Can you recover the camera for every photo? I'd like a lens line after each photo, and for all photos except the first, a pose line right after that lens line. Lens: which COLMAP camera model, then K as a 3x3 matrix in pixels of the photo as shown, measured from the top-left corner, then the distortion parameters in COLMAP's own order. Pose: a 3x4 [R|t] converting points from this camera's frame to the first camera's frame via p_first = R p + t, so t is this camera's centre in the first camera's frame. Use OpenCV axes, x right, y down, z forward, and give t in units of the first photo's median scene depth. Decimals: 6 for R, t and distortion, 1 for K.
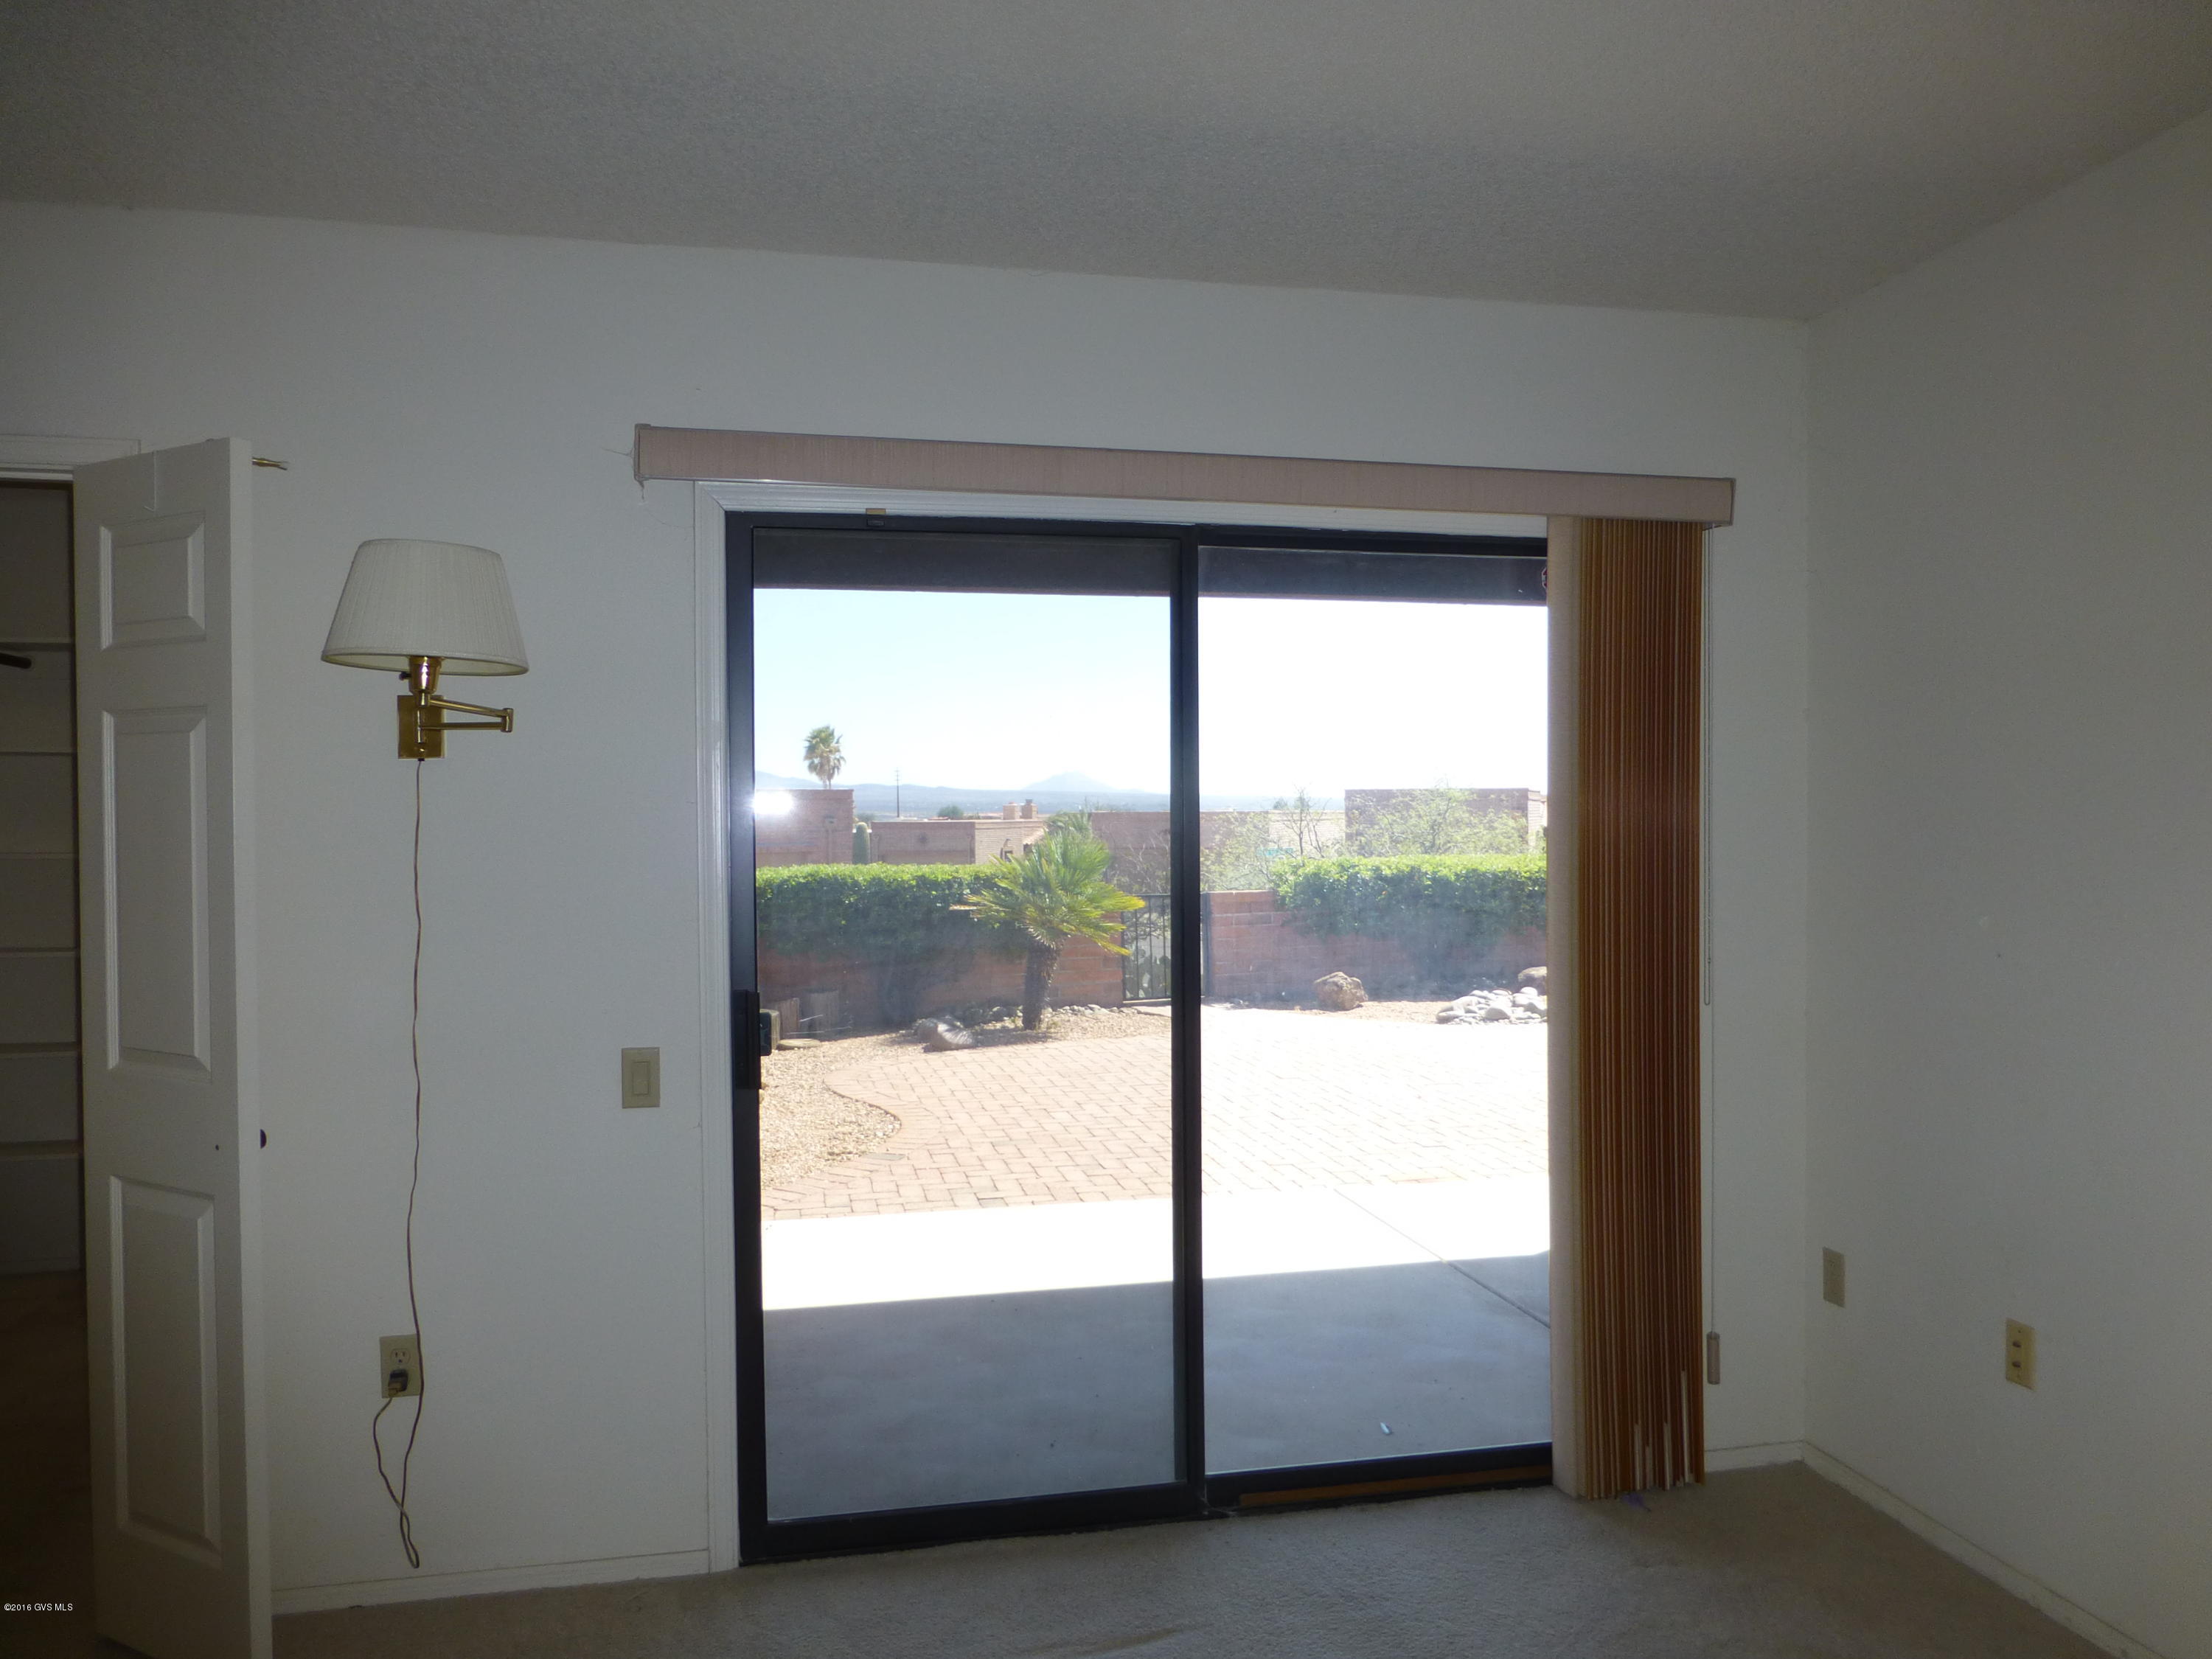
lens RADIAL K [[1611.3, 0, 1106.0], [0, 1611.3, 829.5], [0, 0, 1]] dist [-0.017428, -0.003123]
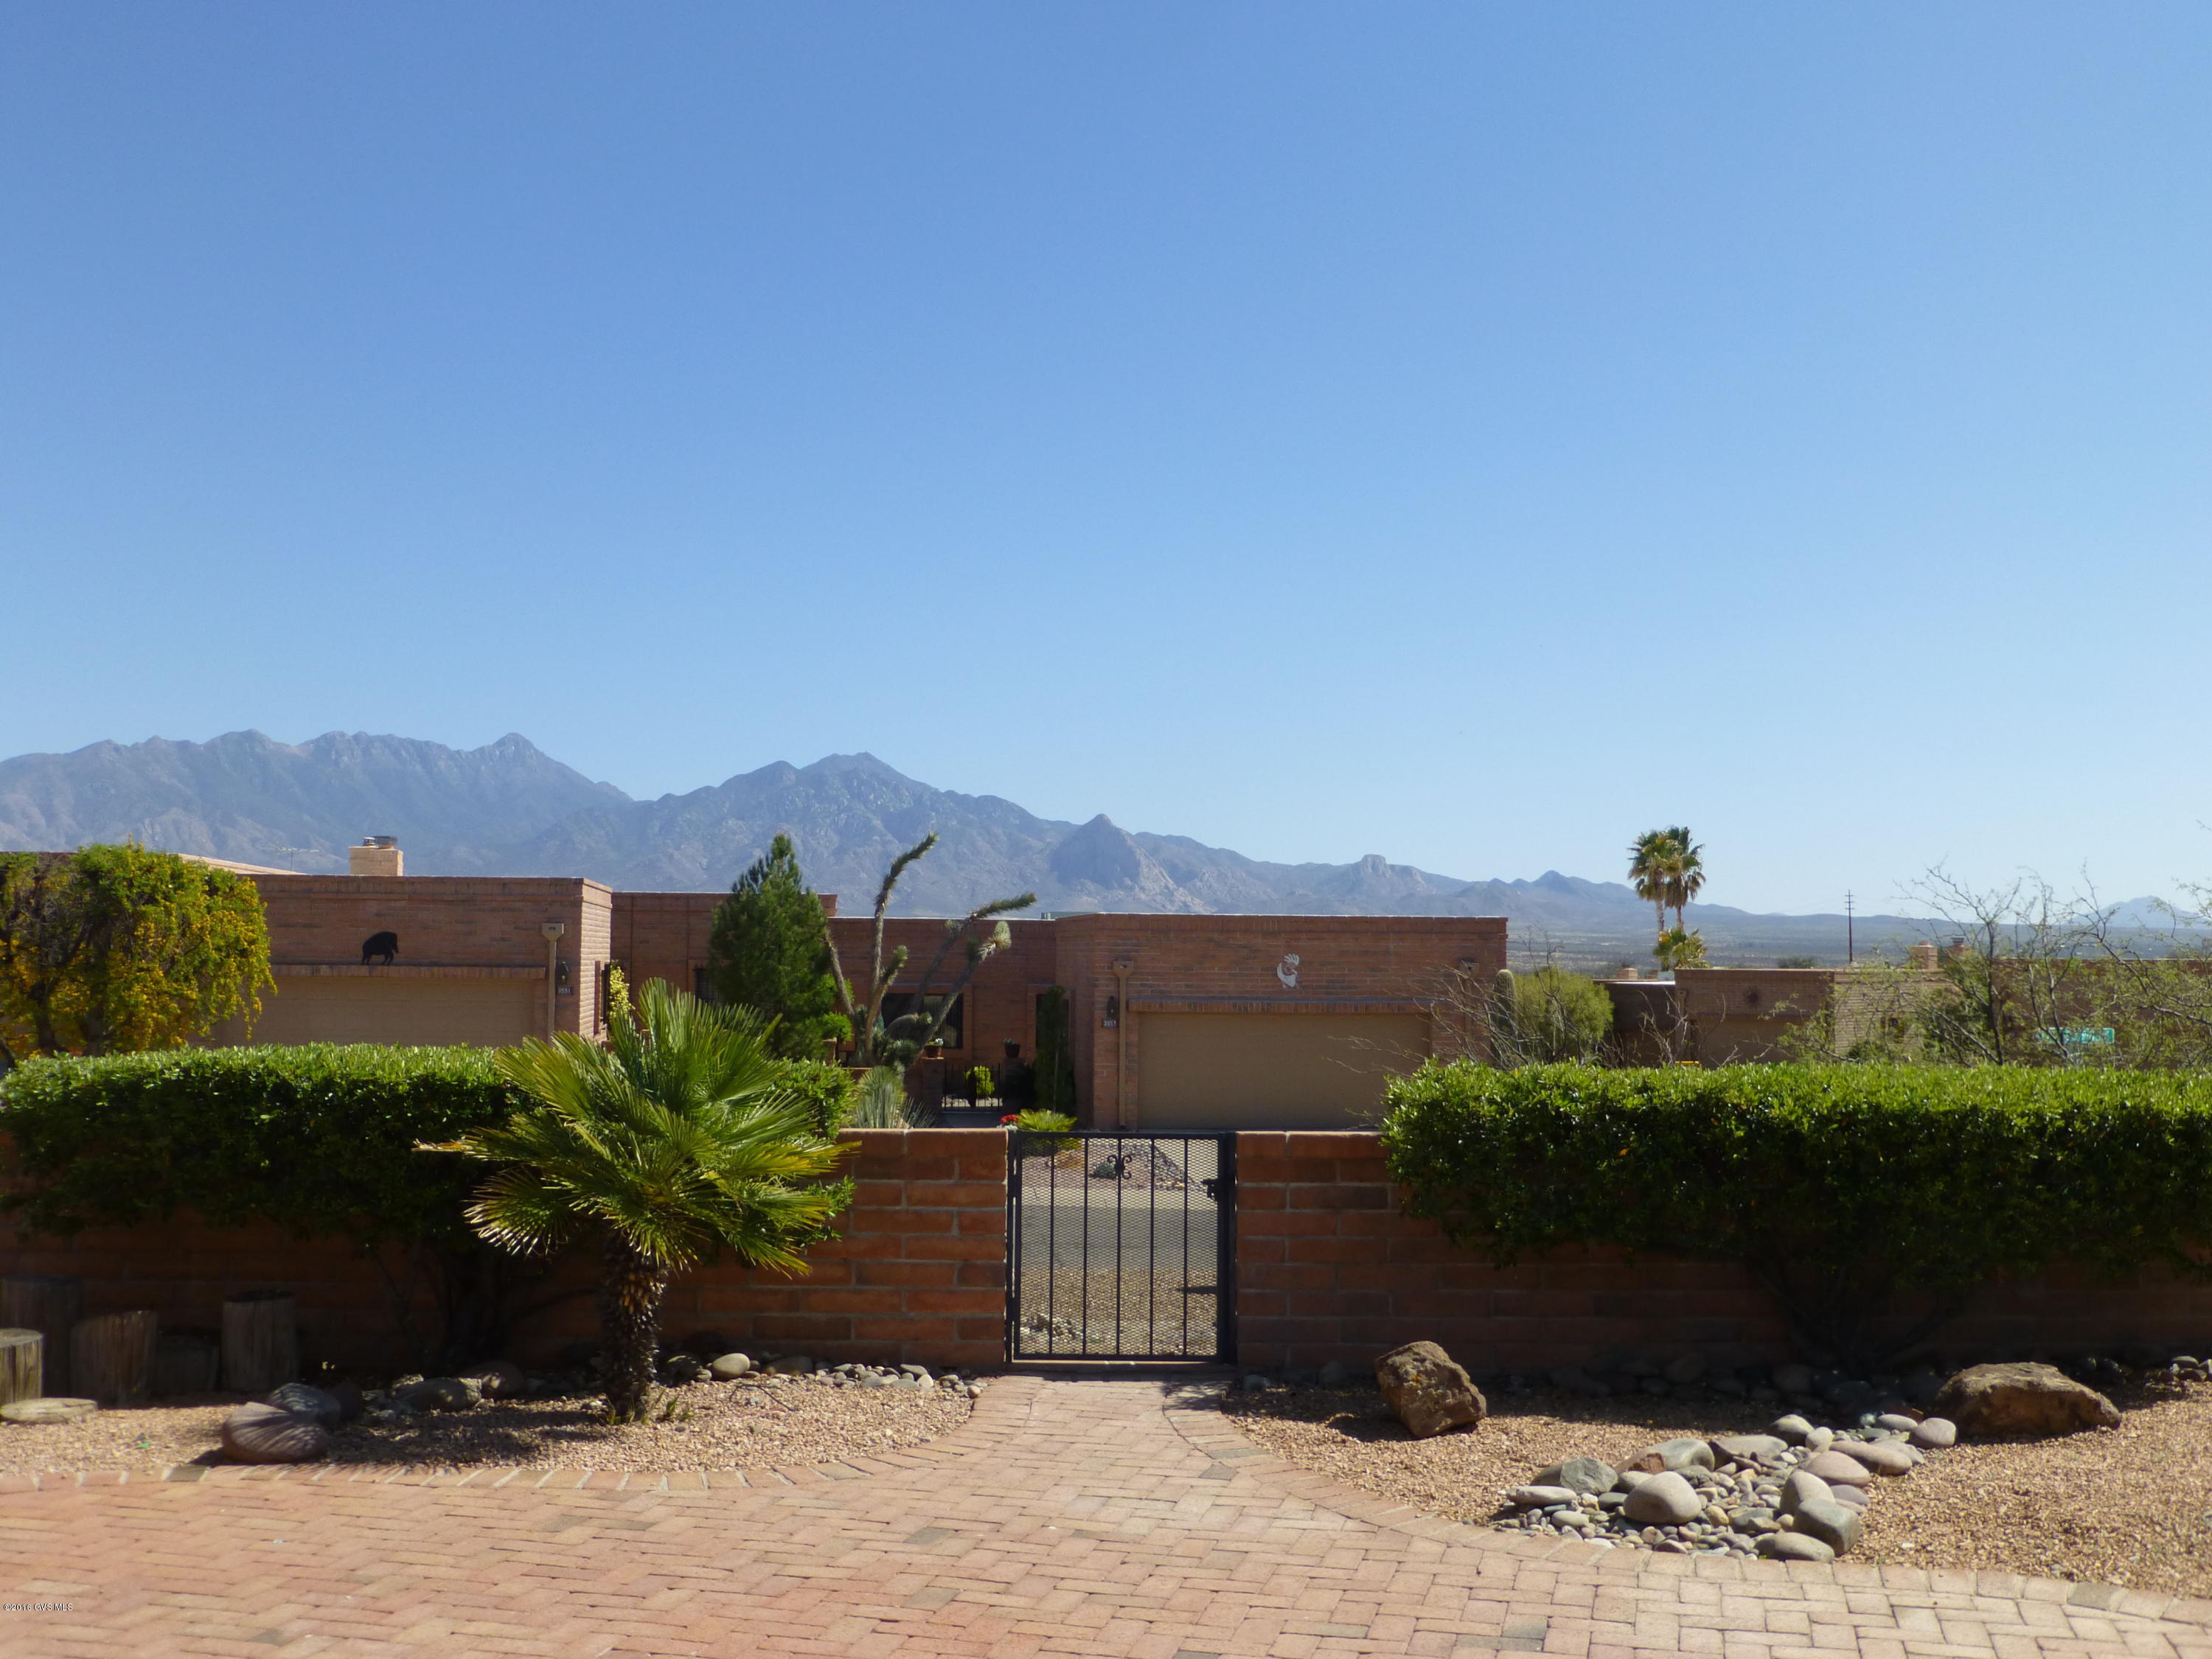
lens RADIAL K [[2198.0, 0, 1111.4], [0, 2198.0, 875.6], [0, 0, 1]] dist [-0.049951, -0.006583]
pose [[0.881450, -0.004233, -0.472258, 0.394846], [-0.017596, 0.998971, -0.041796, -0.007976], [0.471949, 0.045151, 0.880469, 0.519059]]
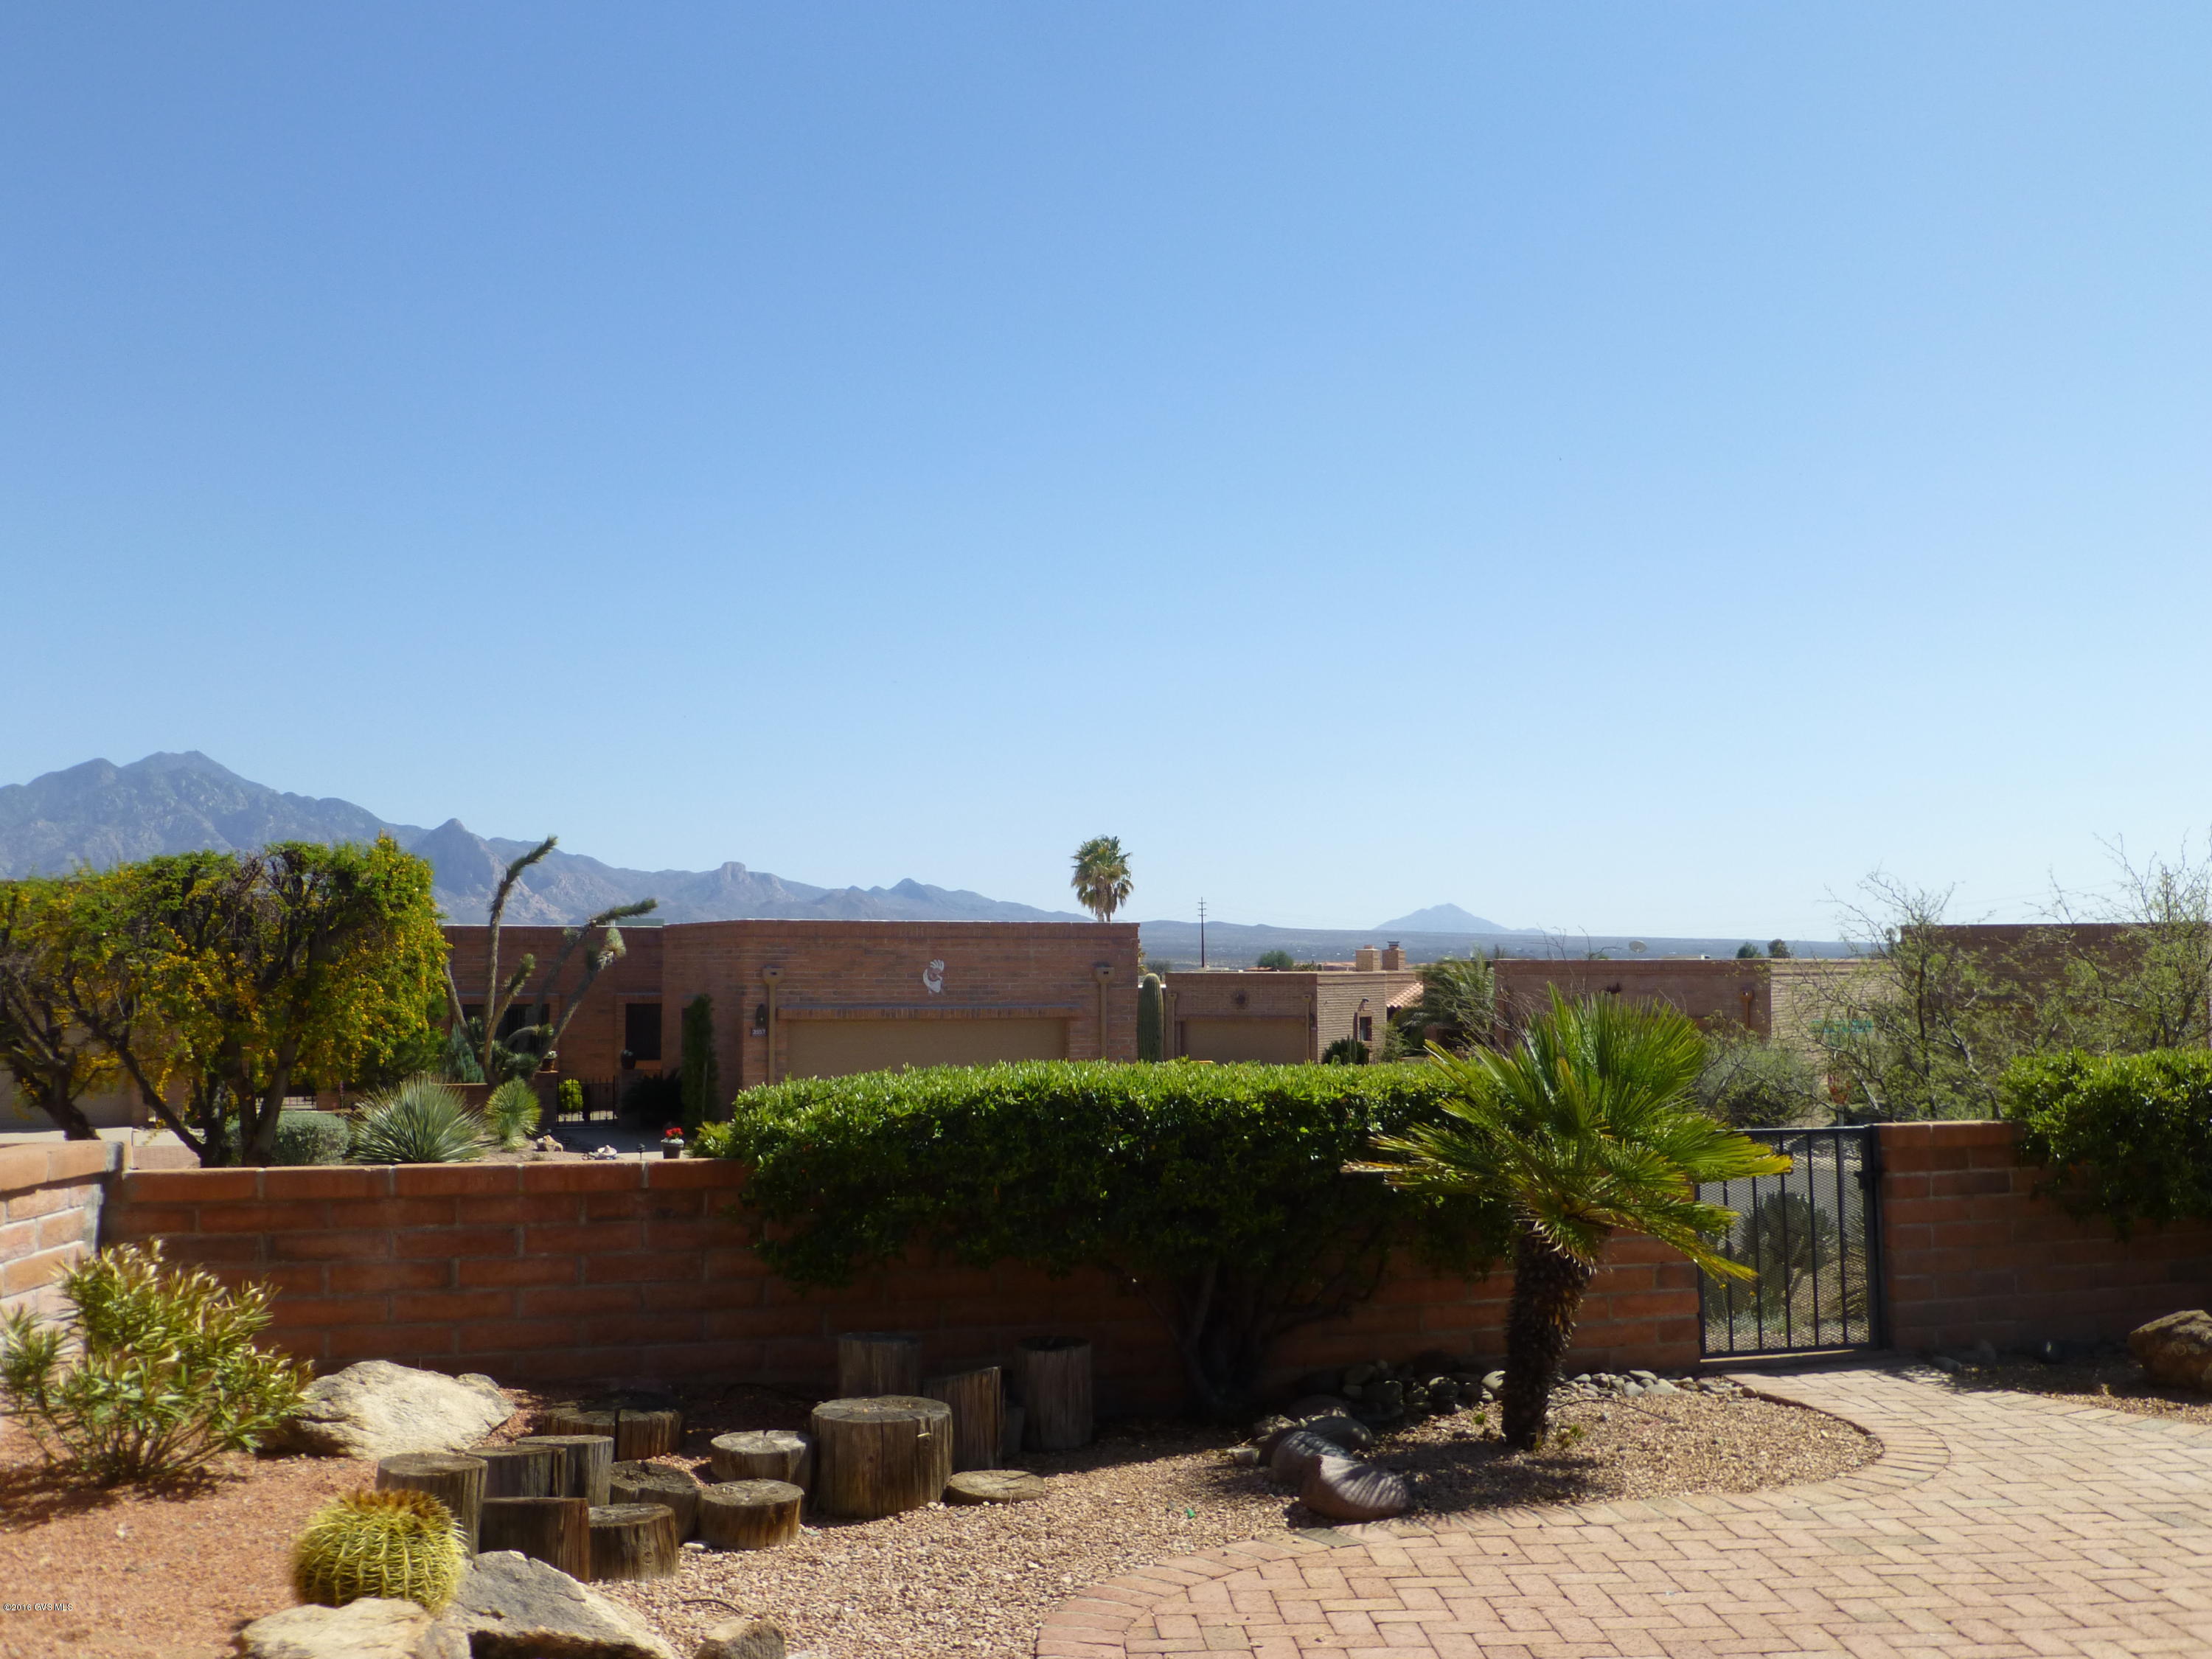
lens RADIAL K [[2181.5, 0, 1027.7], [0, 2181.5, 836.2], [0, 0, 1]] dist [-0.052785, -0.005260]
pose [[0.978443, -0.006488, -0.206414, -0.056428], [-0.007504, 0.997729, -0.066930, -0.001002], [0.206379, 0.067037, 0.976173, 0.388480]]
